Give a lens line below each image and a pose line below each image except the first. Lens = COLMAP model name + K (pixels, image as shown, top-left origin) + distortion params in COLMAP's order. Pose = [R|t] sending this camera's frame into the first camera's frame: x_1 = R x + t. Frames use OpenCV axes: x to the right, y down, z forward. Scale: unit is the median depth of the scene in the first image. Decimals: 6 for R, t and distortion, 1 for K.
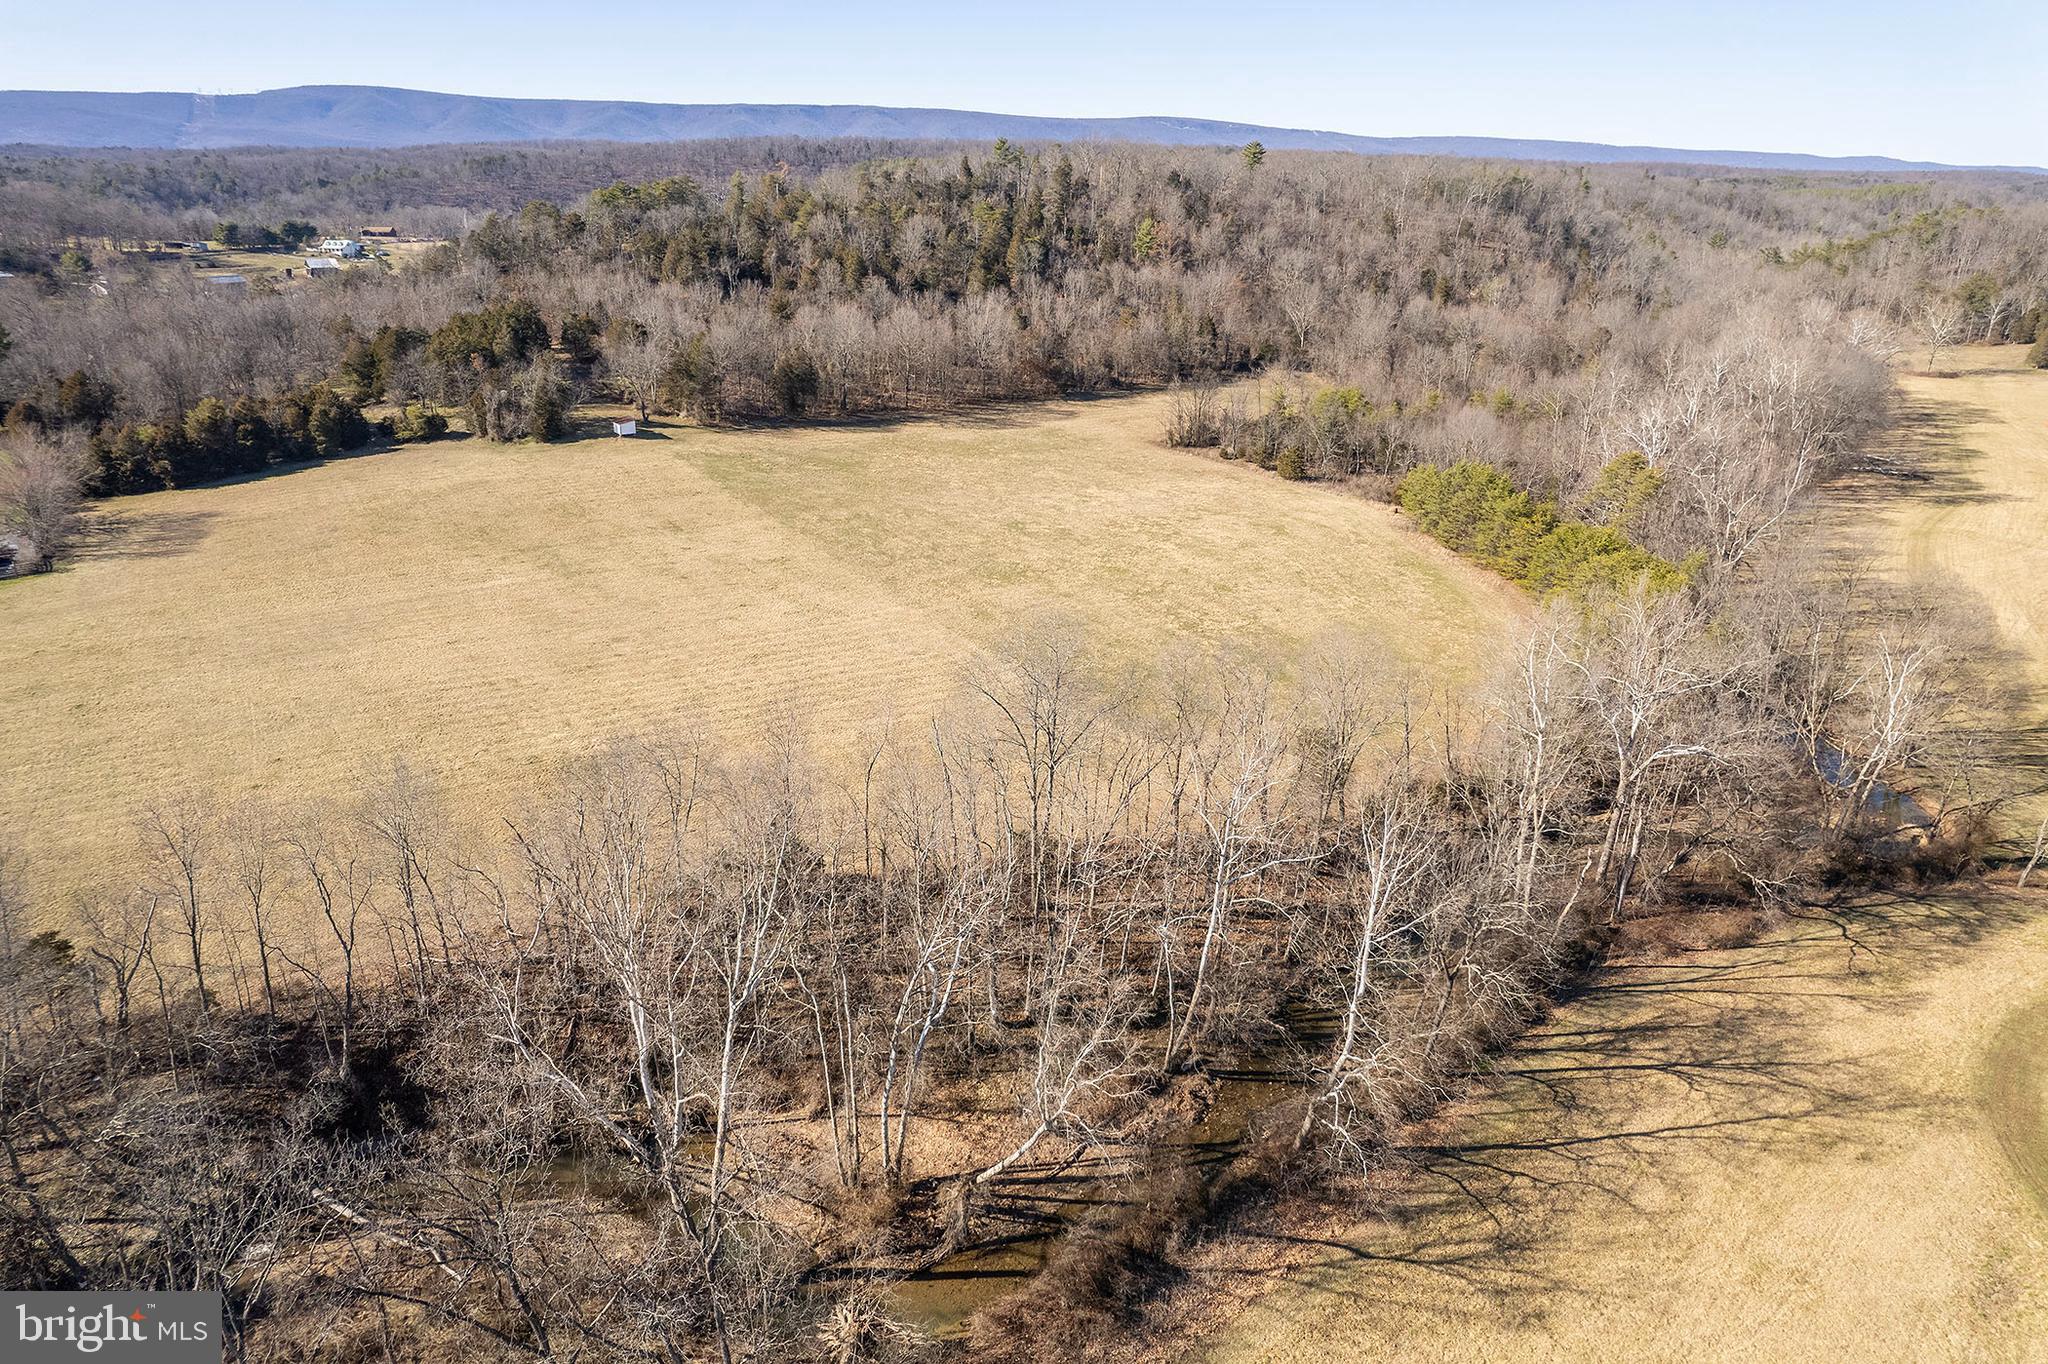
lens RADIAL K [[1318.1, 0, 1011.3], [0, 1318.1, 682.2], [0, 0, 1]] dist [-0.079822, 0.074221]
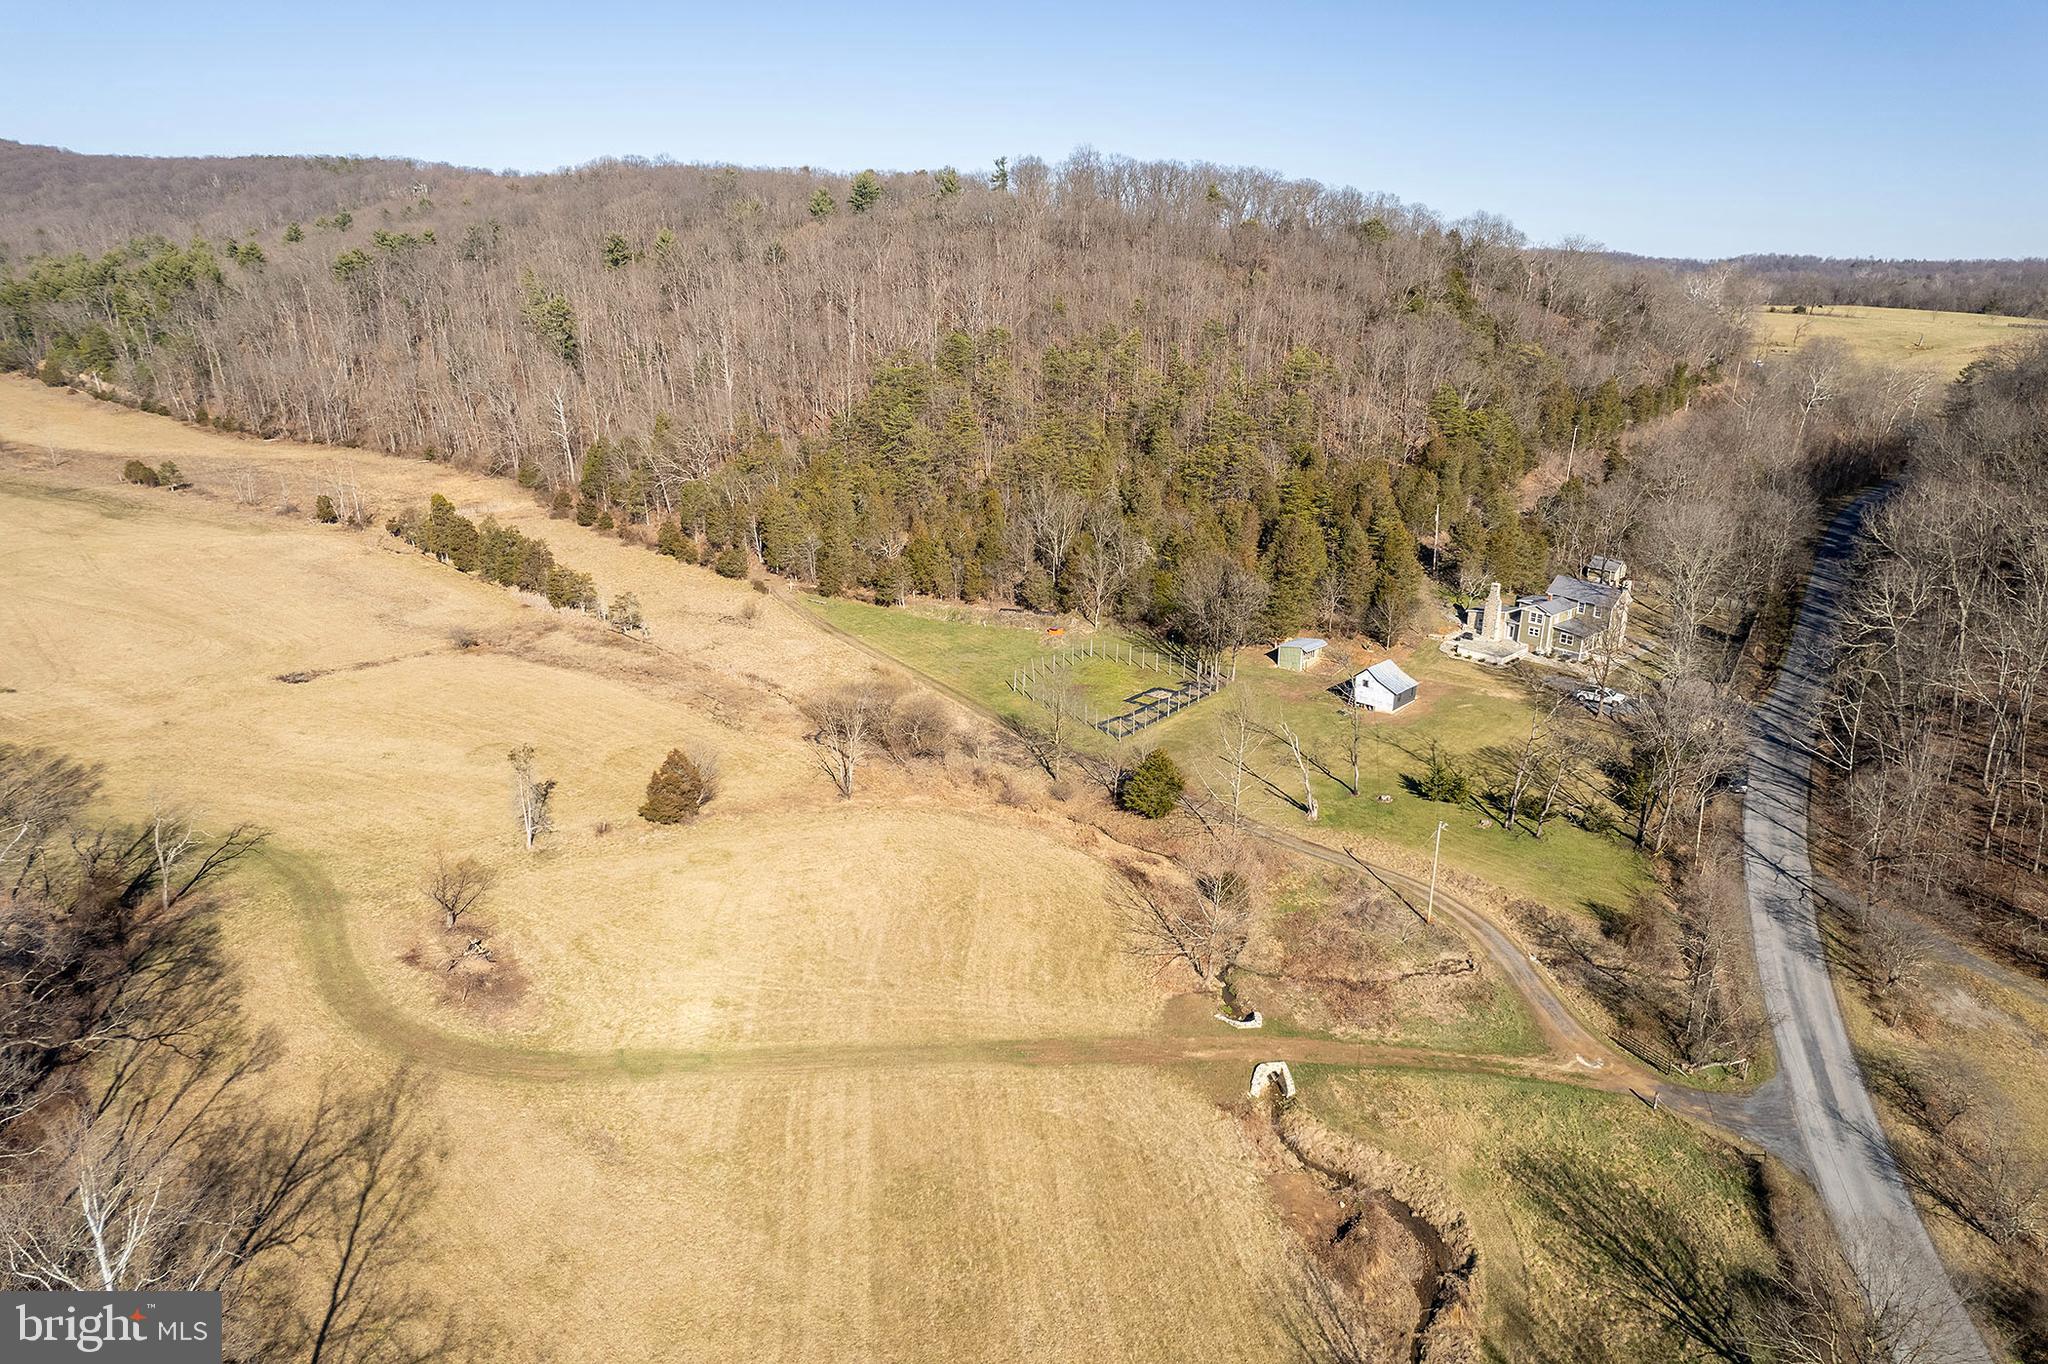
lens RADIAL K [[1318.1, 0, 1011.3], [0, 1318.1, 682.2], [0, 0, 1]] dist [-0.079822, 0.074221]
pose [[-0.094169, -0.322626, 0.941830, -0.068945], [0.335947, 0.880247, 0.335120, -0.046964], [-0.937162, 0.347963, 0.025493, 0.125914]]
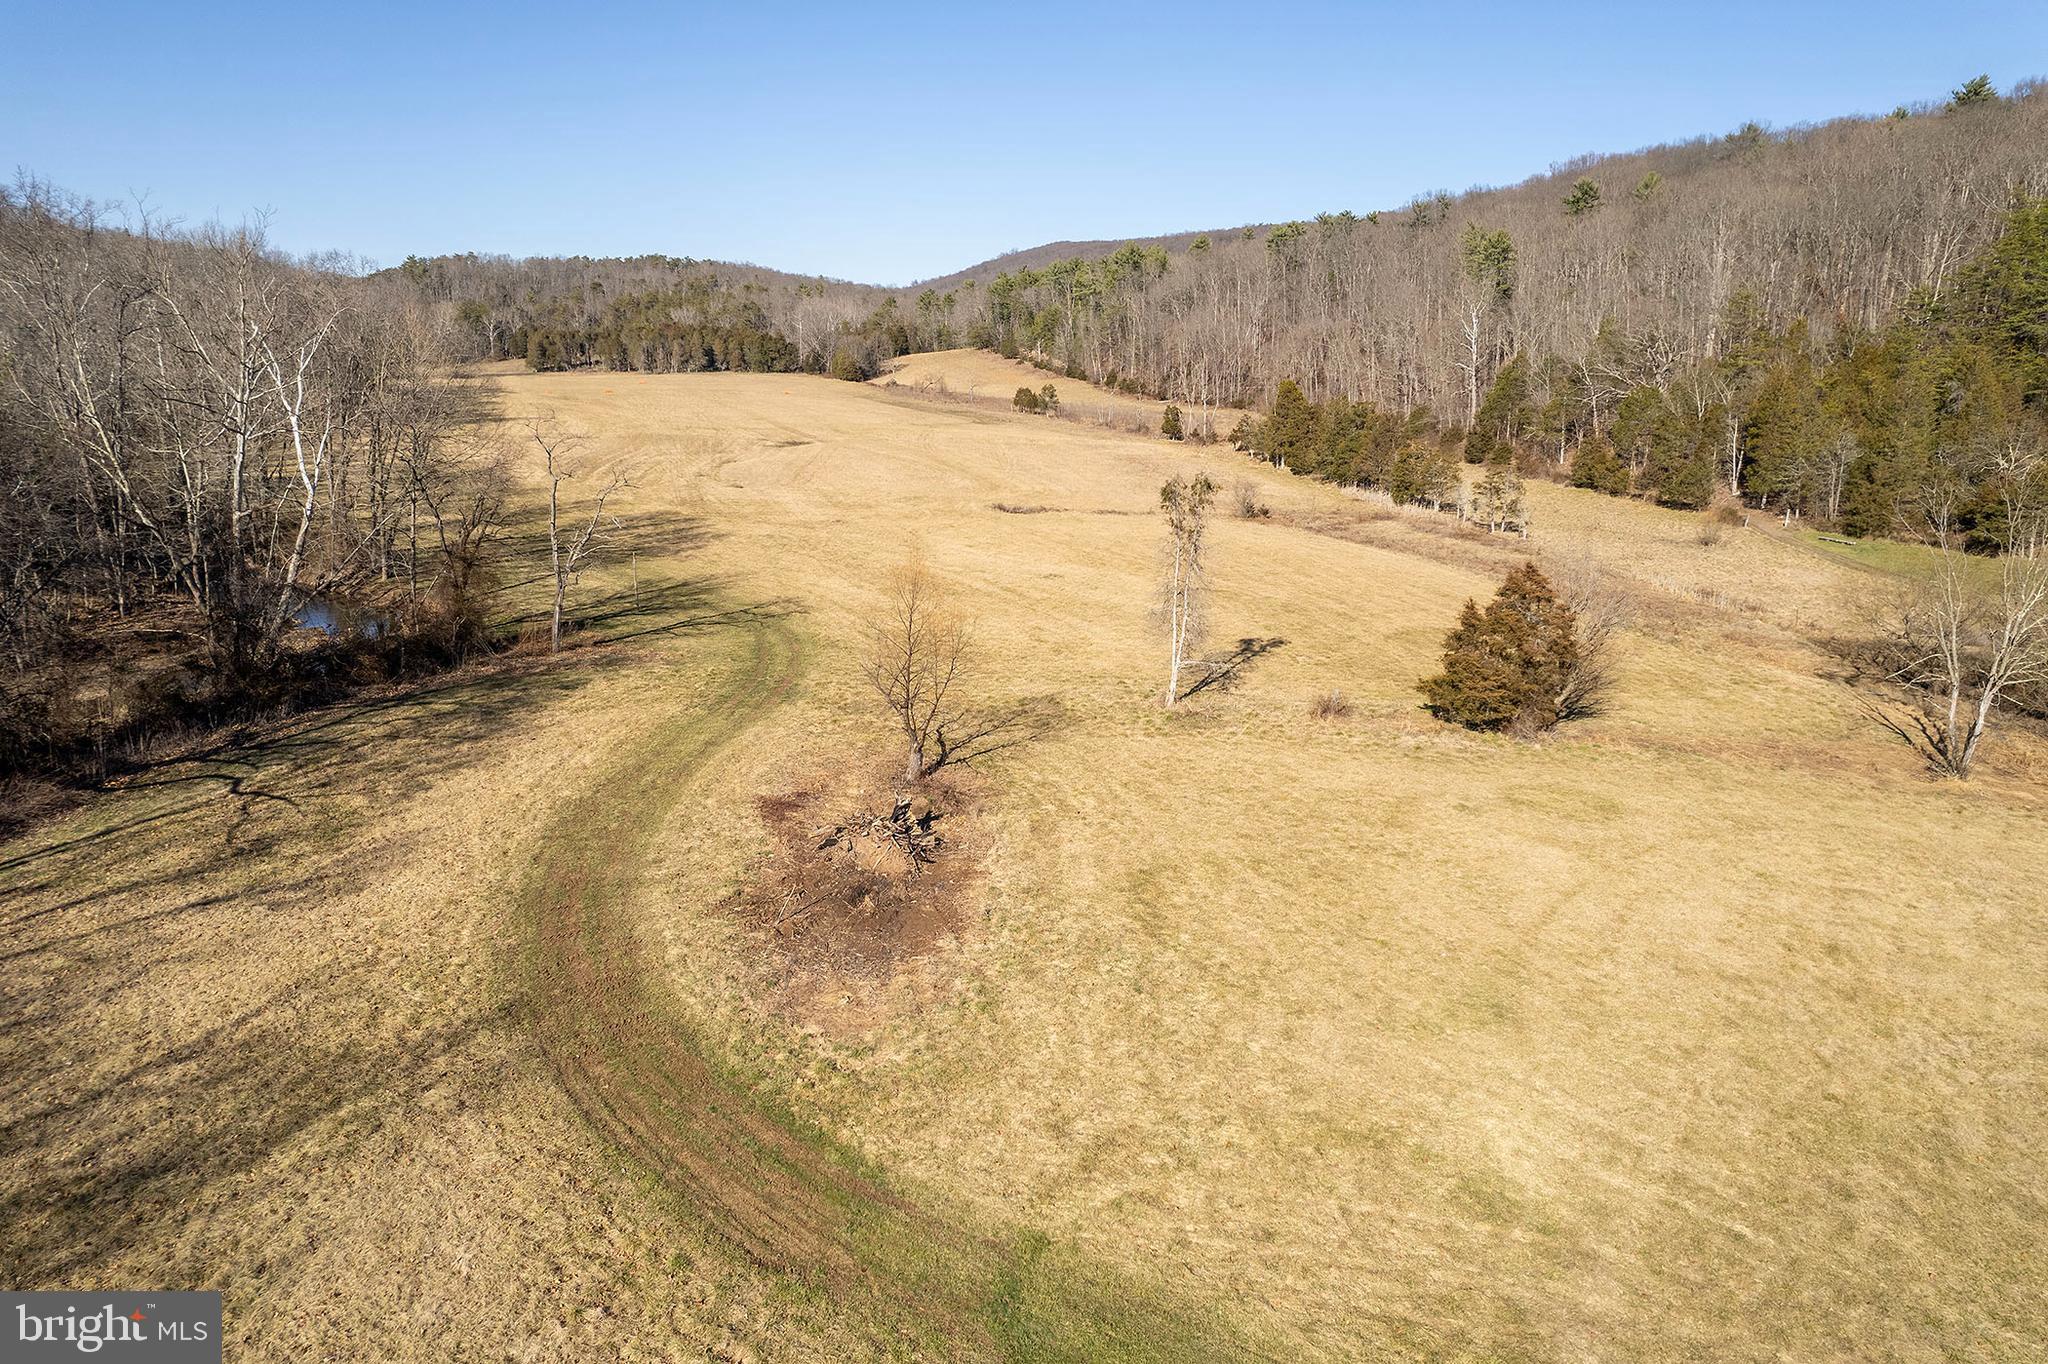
lens RADIAL K [[1318.1, 0, 1011.3], [0, 1318.1, 682.2], [0, 0, 1]] dist [-0.079822, 0.074221]
pose [[0.554601, -0.203190, 0.806927, 0.174590], [0.276217, 0.959698, 0.051815, 0.081073], [-0.784935, 0.194150, 0.588374, 0.209851]]
